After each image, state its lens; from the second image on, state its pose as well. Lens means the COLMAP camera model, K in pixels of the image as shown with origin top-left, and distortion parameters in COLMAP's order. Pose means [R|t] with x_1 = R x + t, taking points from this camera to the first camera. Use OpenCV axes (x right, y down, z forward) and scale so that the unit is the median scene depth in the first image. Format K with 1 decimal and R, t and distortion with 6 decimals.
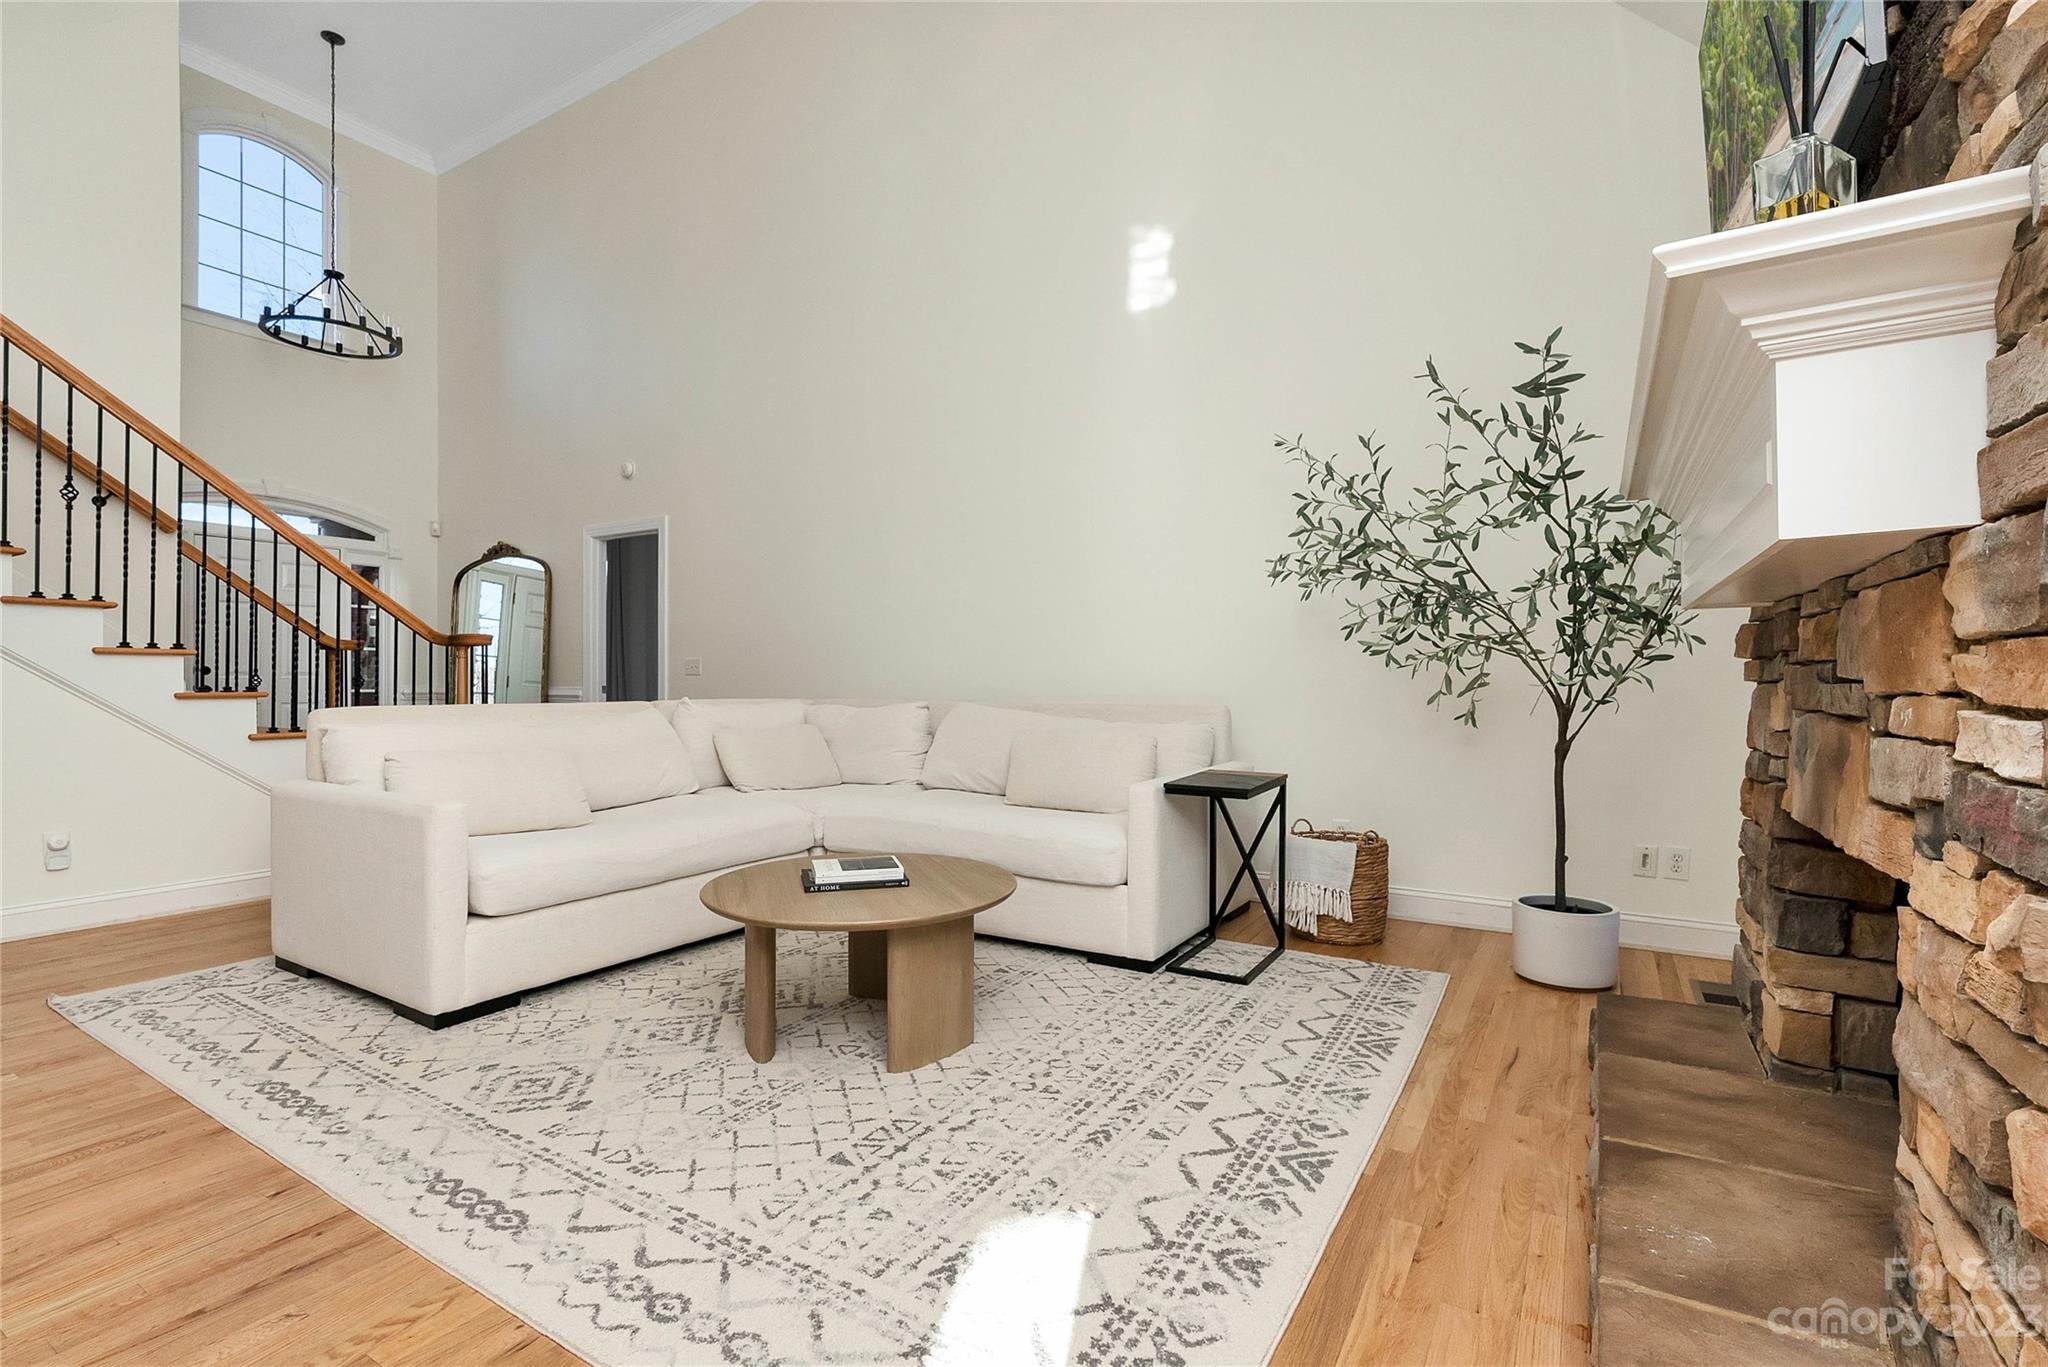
lens RADIAL K [[953.1, 0, 1024.0], [0, 953.1, 683.5], [0, 0, 1]] dist [-0.003086, 0.000061]
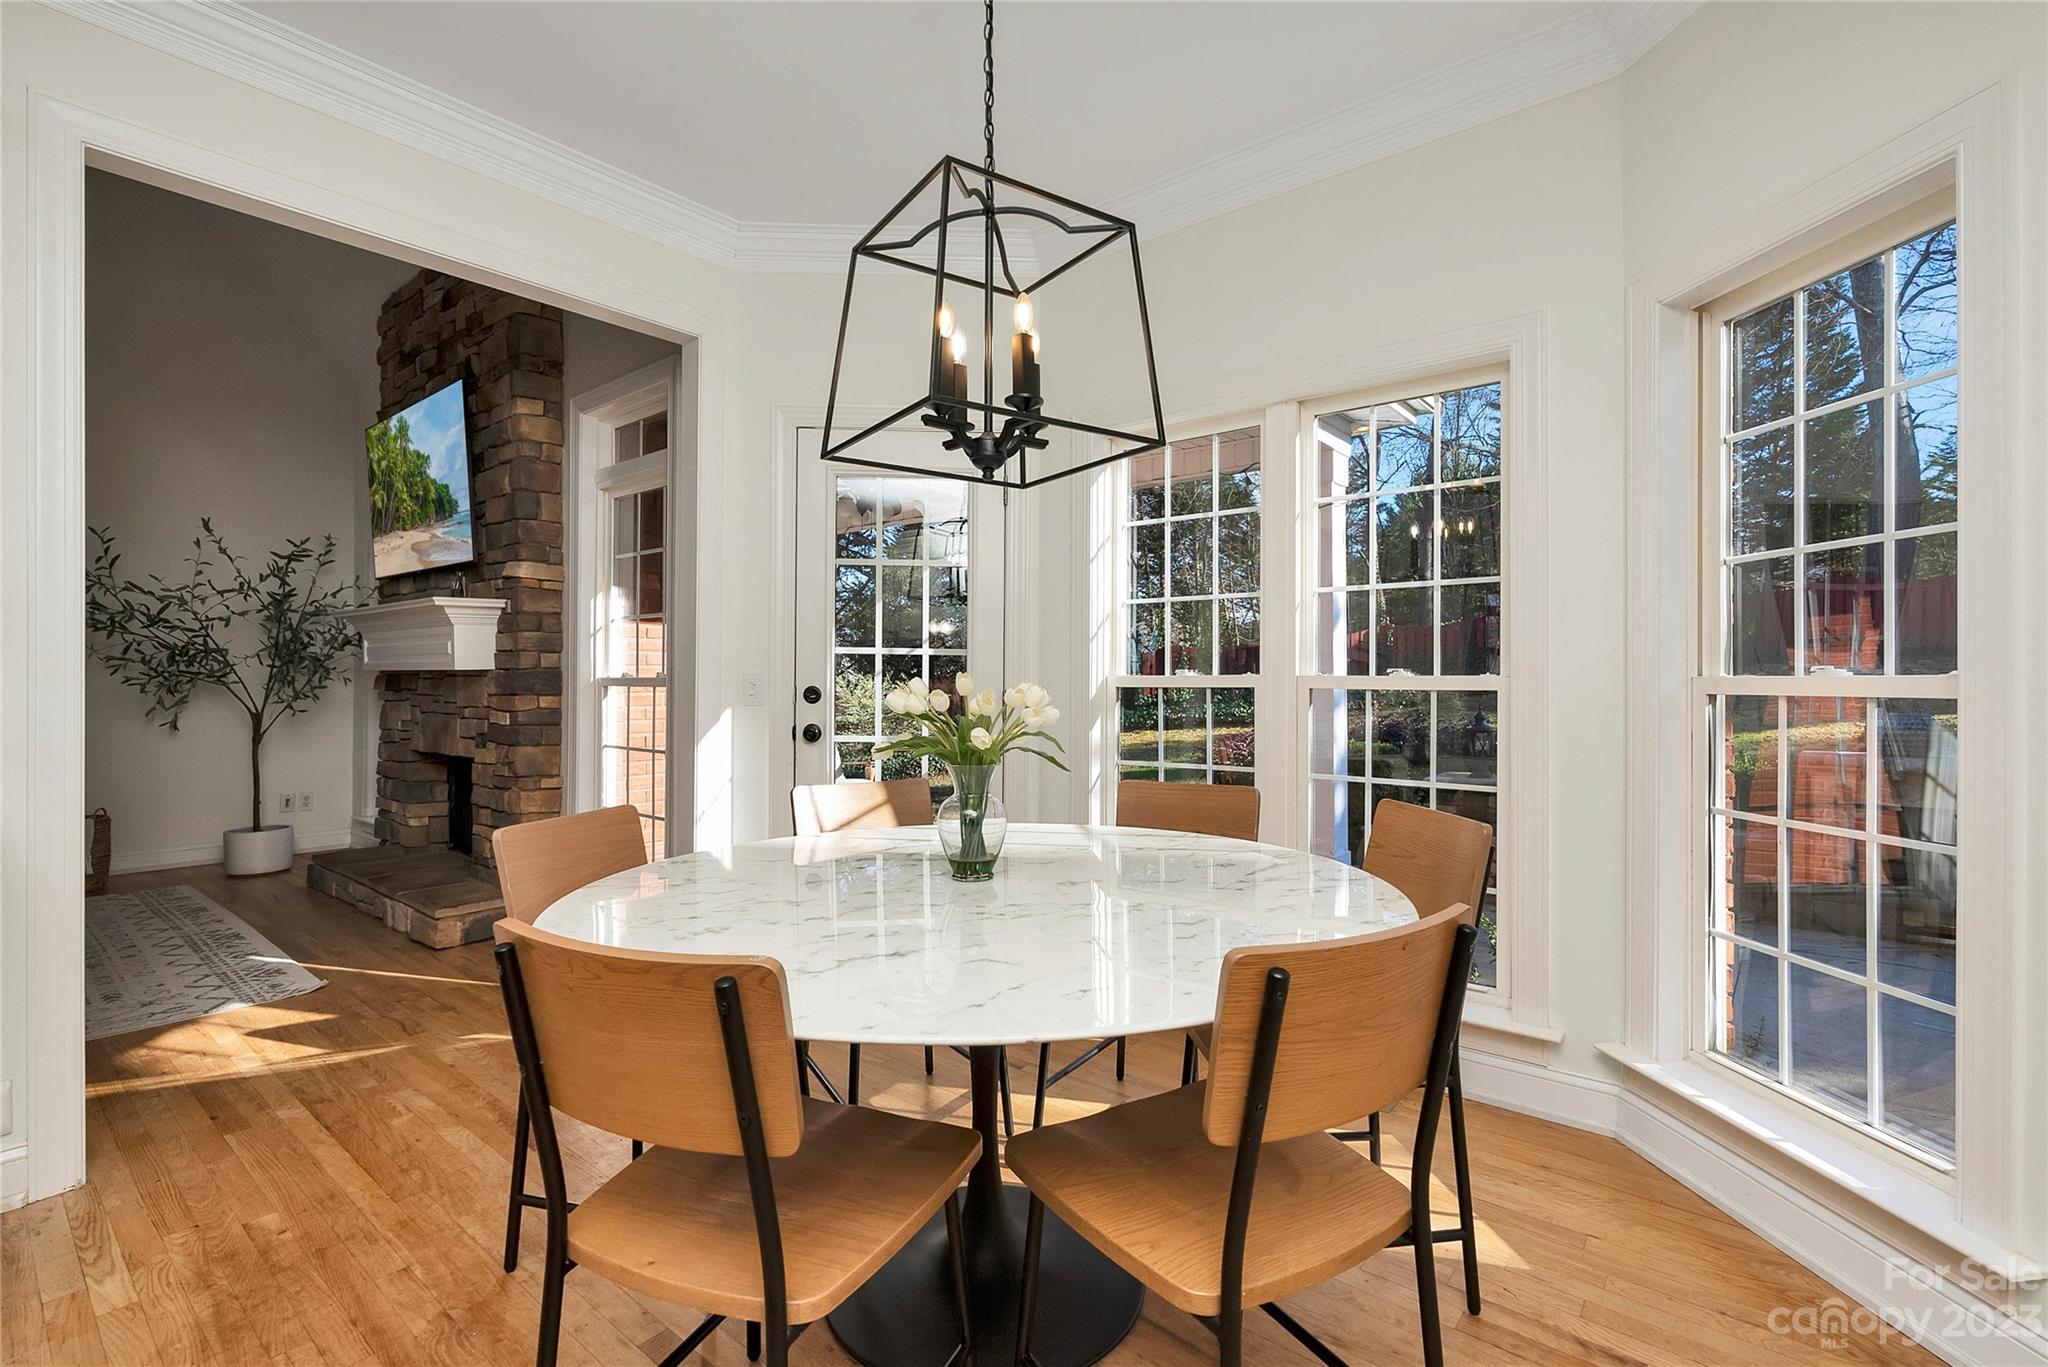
lens RADIAL K [[921.5, 0, 1022.5], [0, 921.5, 689.5], [0, 0, 1]] dist [-0.002061, -0.000129]
pose [[0.149517, -0.002586, 0.988756, -1.243572], [-0.004366, 0.999985, 0.003275, -0.049012], [-0.988750, -0.004807, 0.149503, -0.894381]]
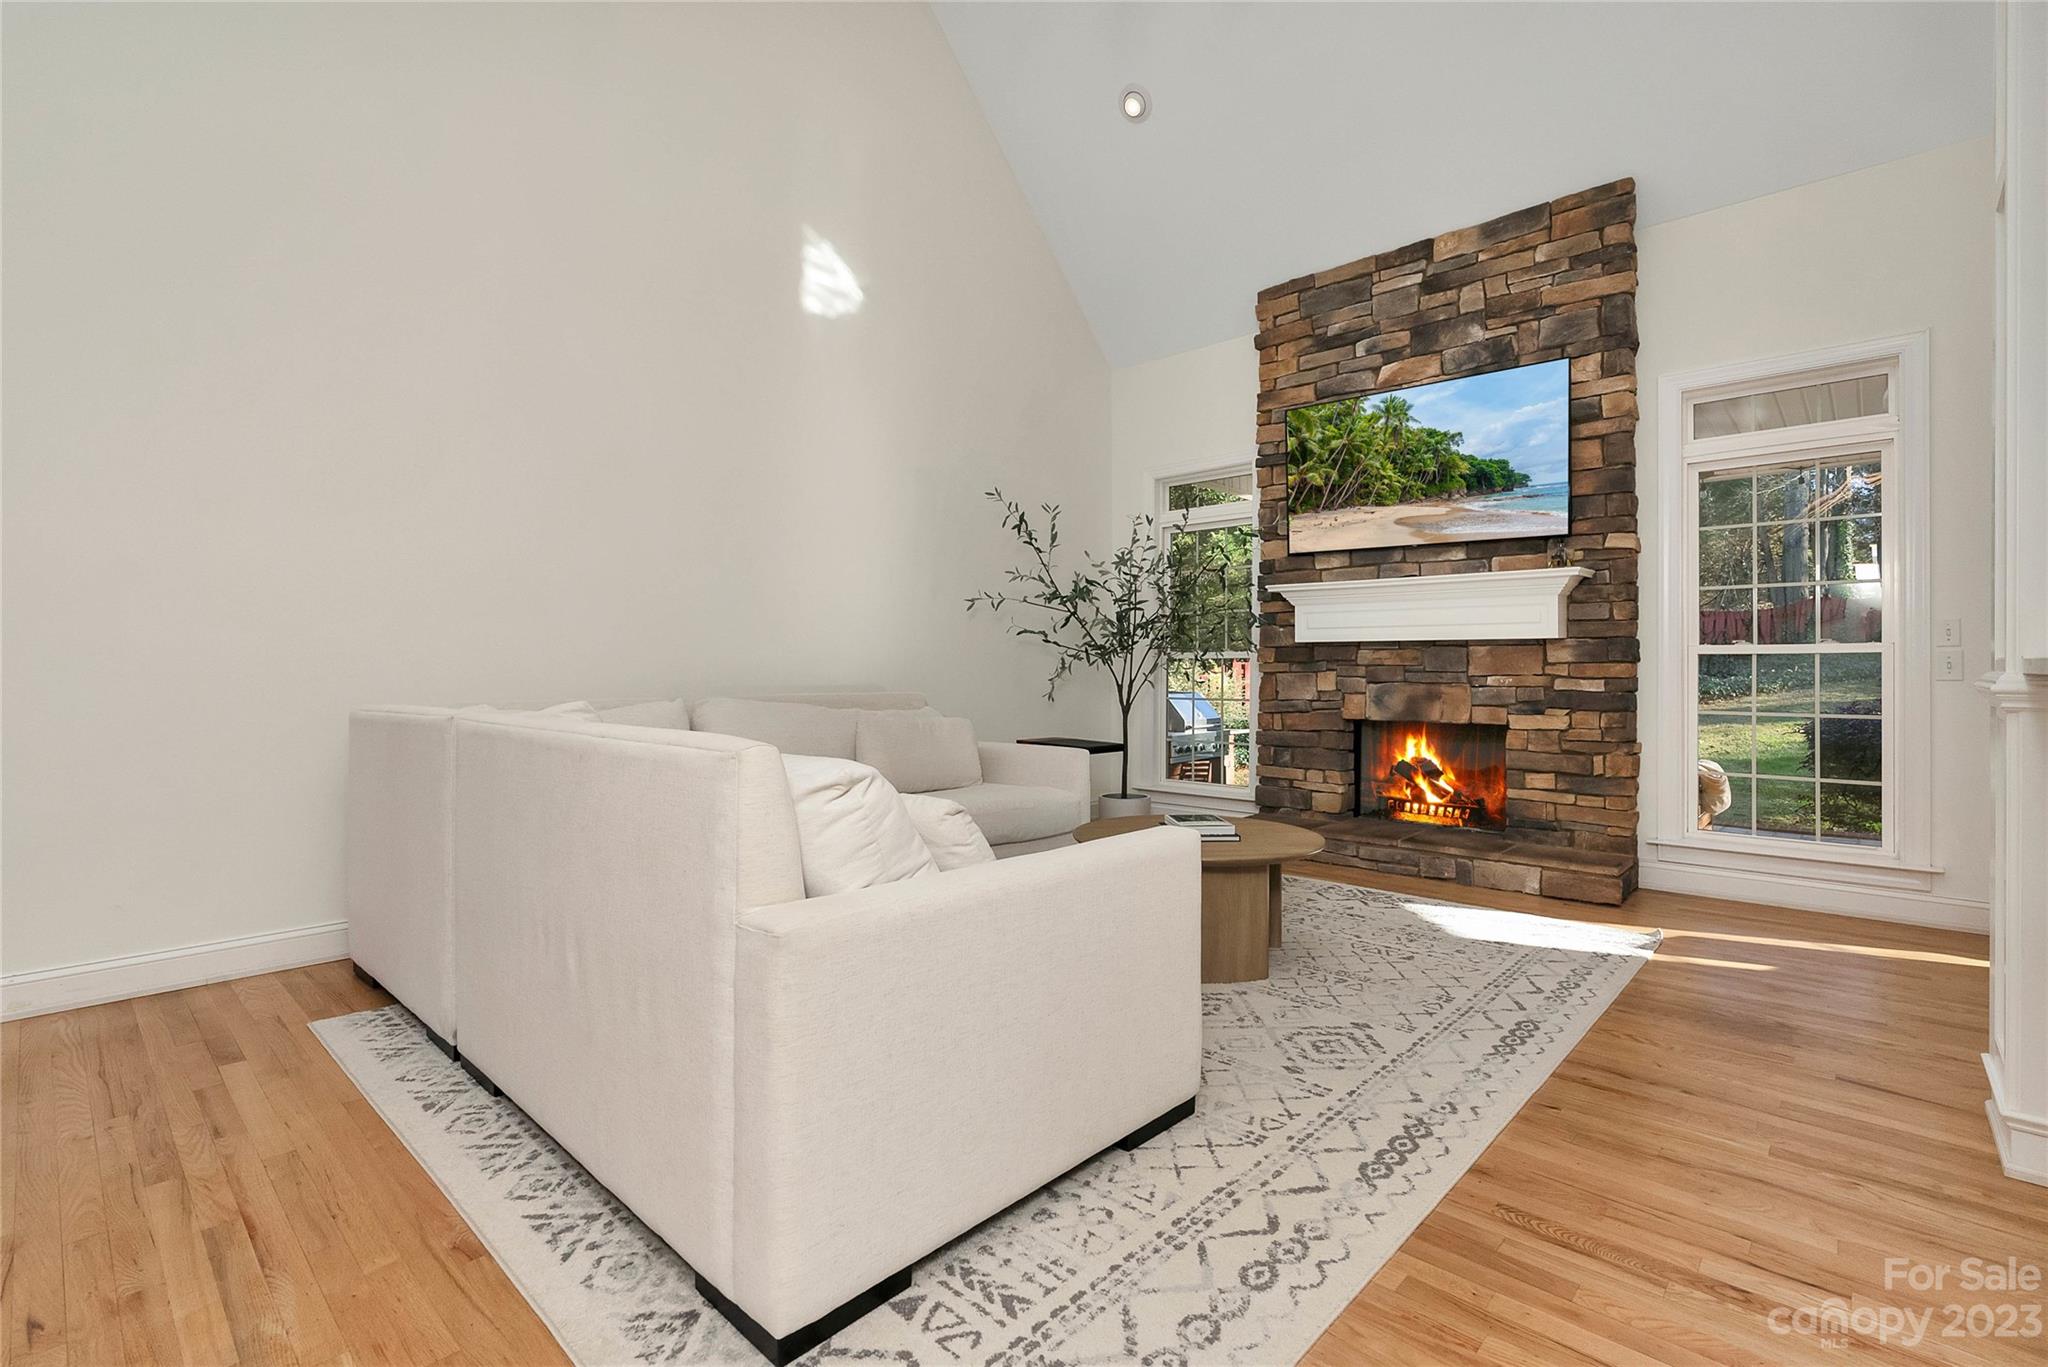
lens RADIAL K [[919.7, 0, 1028.0], [0, 919.7, 671.8], [0, 0, 1]] dist [-0.008863, 0.000243]
pose [[0.192782, -0.004859, 0.981229, -1.665034], [0.006641, 0.999971, 0.003648, -0.020277], [-0.981219, 0.005813, 0.192809, 1.159068]]
